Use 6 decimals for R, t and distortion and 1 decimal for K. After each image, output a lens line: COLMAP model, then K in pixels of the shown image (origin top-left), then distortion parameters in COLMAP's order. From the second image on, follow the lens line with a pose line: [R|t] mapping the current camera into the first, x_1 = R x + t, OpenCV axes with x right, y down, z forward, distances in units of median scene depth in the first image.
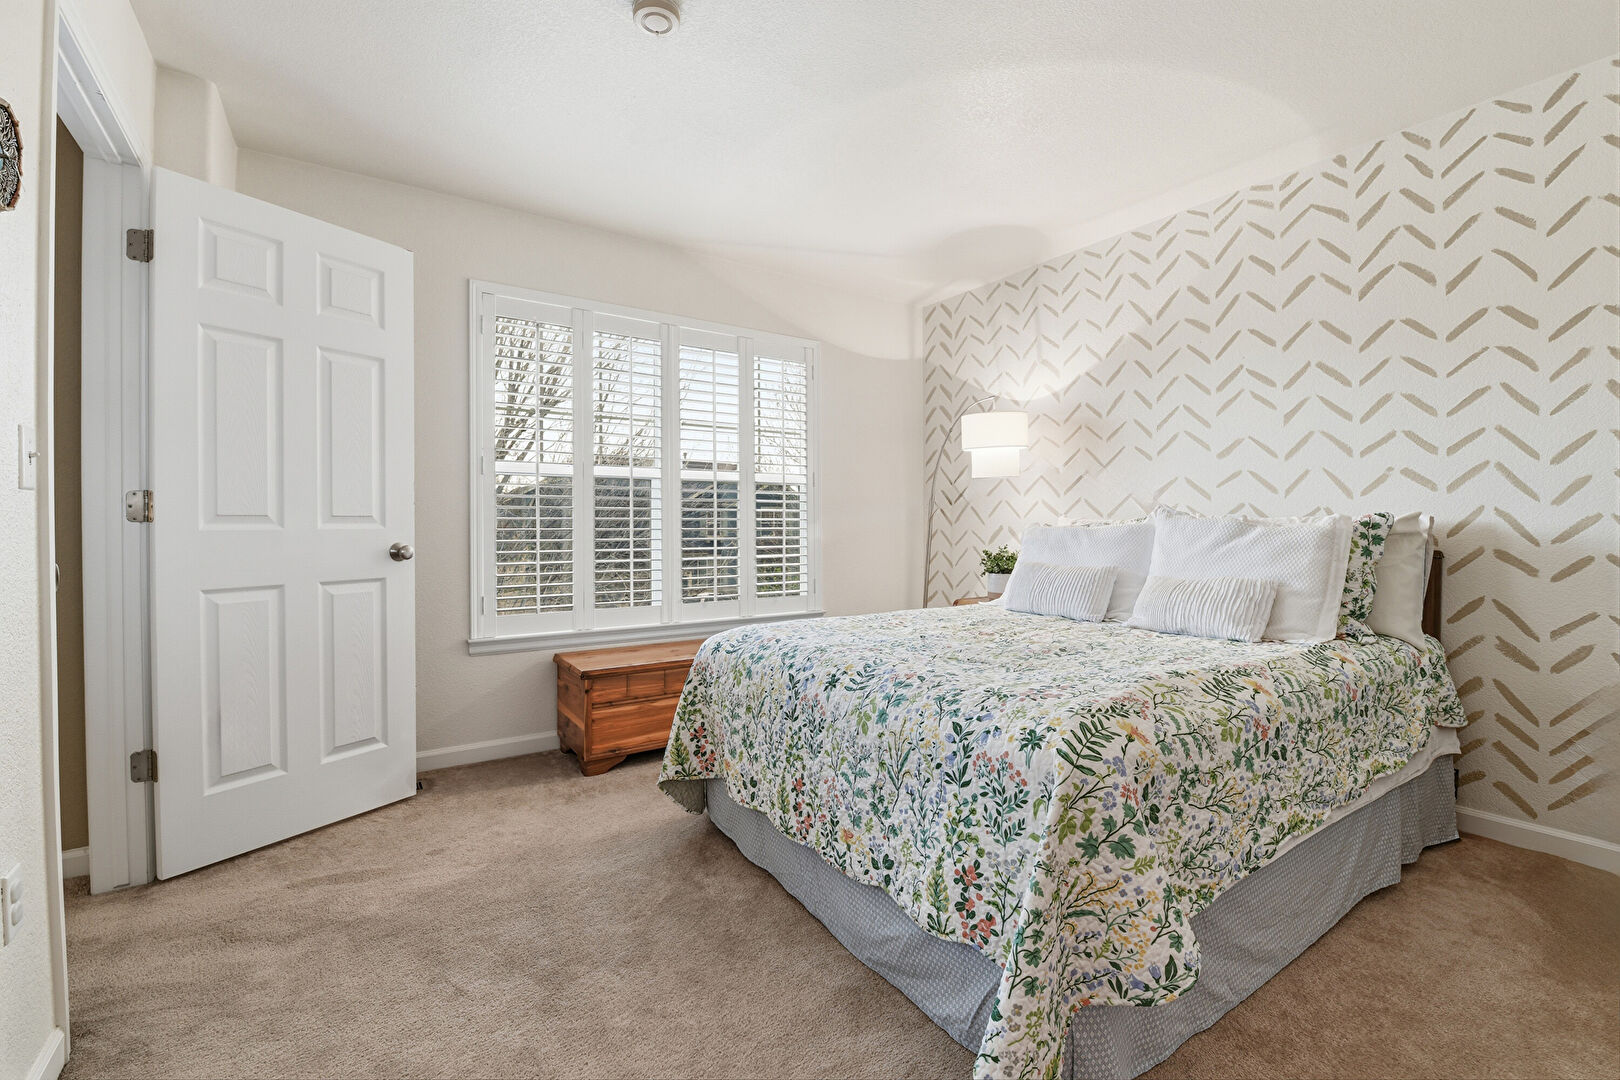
lens RADIAL K [[711.1, 0, 808.1], [0, 711.1, 529.2], [0, 0, 1]] dist [-0.001857, -0.008363]
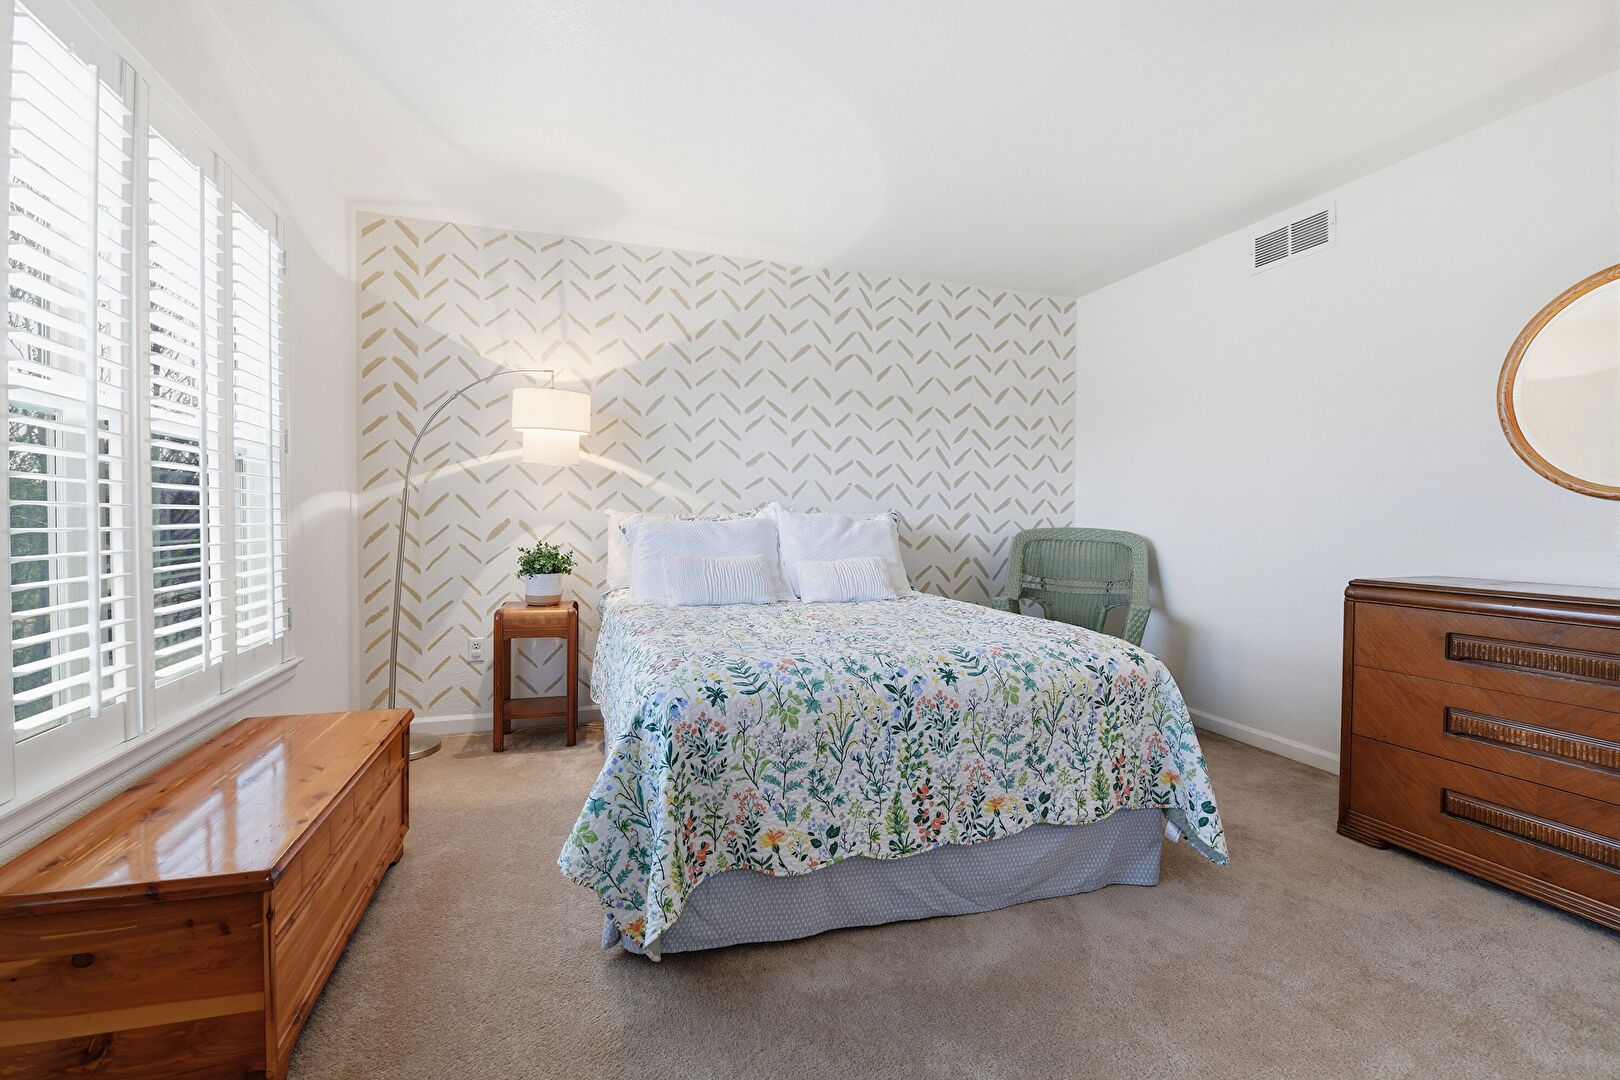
lens RADIAL K [[711.1, 0, 808.1], [0, 711.1, 529.2], [0, 0, 1]] dist [-0.001857, -0.008363]
pose [[0.257052, -0.015680, 0.966270, -0.882744], [0.000698, 0.999871, 0.016040, -0.010748], [-0.966397, -0.003449, 0.257030, 0.816380]]
